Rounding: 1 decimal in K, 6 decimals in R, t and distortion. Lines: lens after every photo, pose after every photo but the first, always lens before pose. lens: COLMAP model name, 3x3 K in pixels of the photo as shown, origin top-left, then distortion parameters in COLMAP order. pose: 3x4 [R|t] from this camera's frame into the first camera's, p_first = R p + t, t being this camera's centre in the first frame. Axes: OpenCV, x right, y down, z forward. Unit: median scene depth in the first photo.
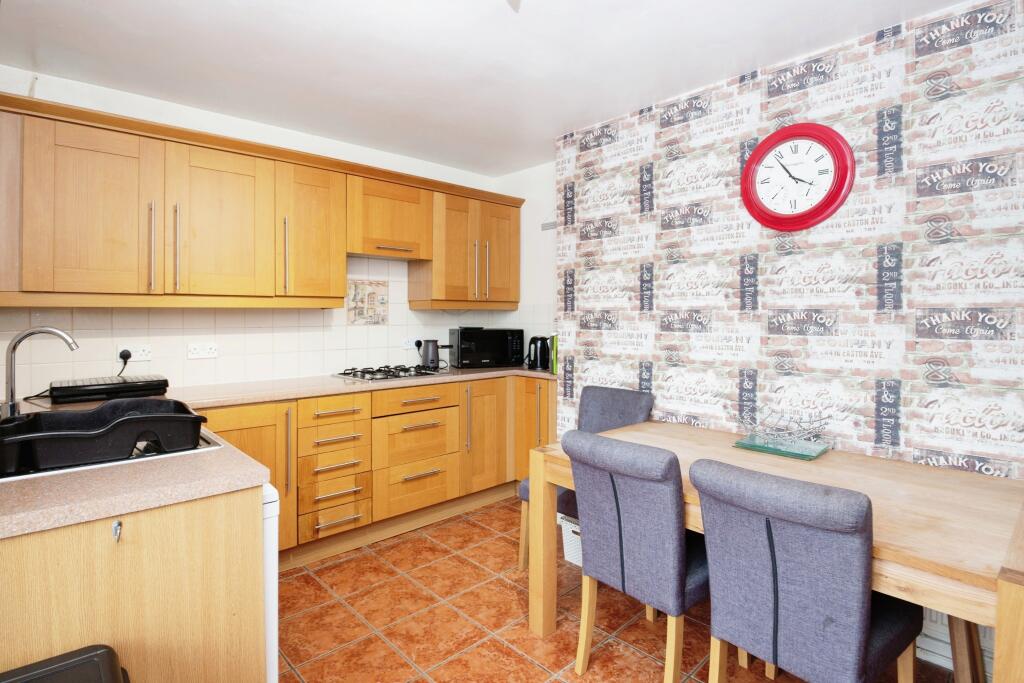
lens RADIAL K [[523.0, 0, 515.6], [0, 523.0, 311.3], [0, 0, 1]] dist [-0.000079, -0.000035]
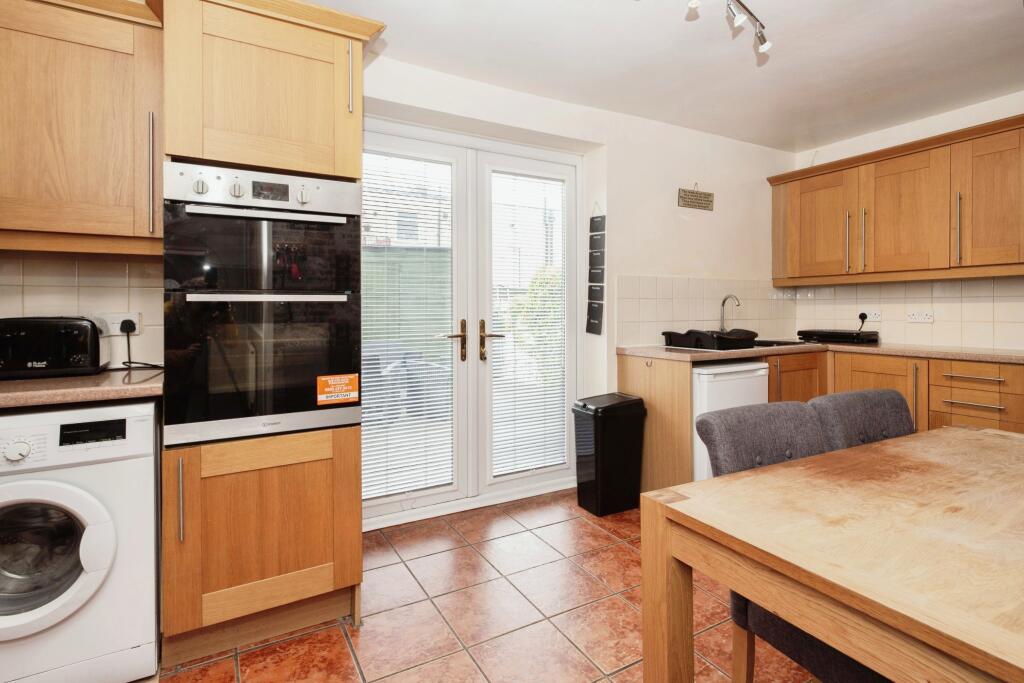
lens RADIAL K [[523.0, 0, 515.6], [0, 523.0, 311.3], [0, 0, 1]] dist [-0.000079, -0.000035]
pose [[-0.250546, 0.005881, -0.968087, 0.914561], [0.006910, 0.999967, 0.004286, 0.056545], [0.968080, -0.005616, -0.250579, 0.429246]]
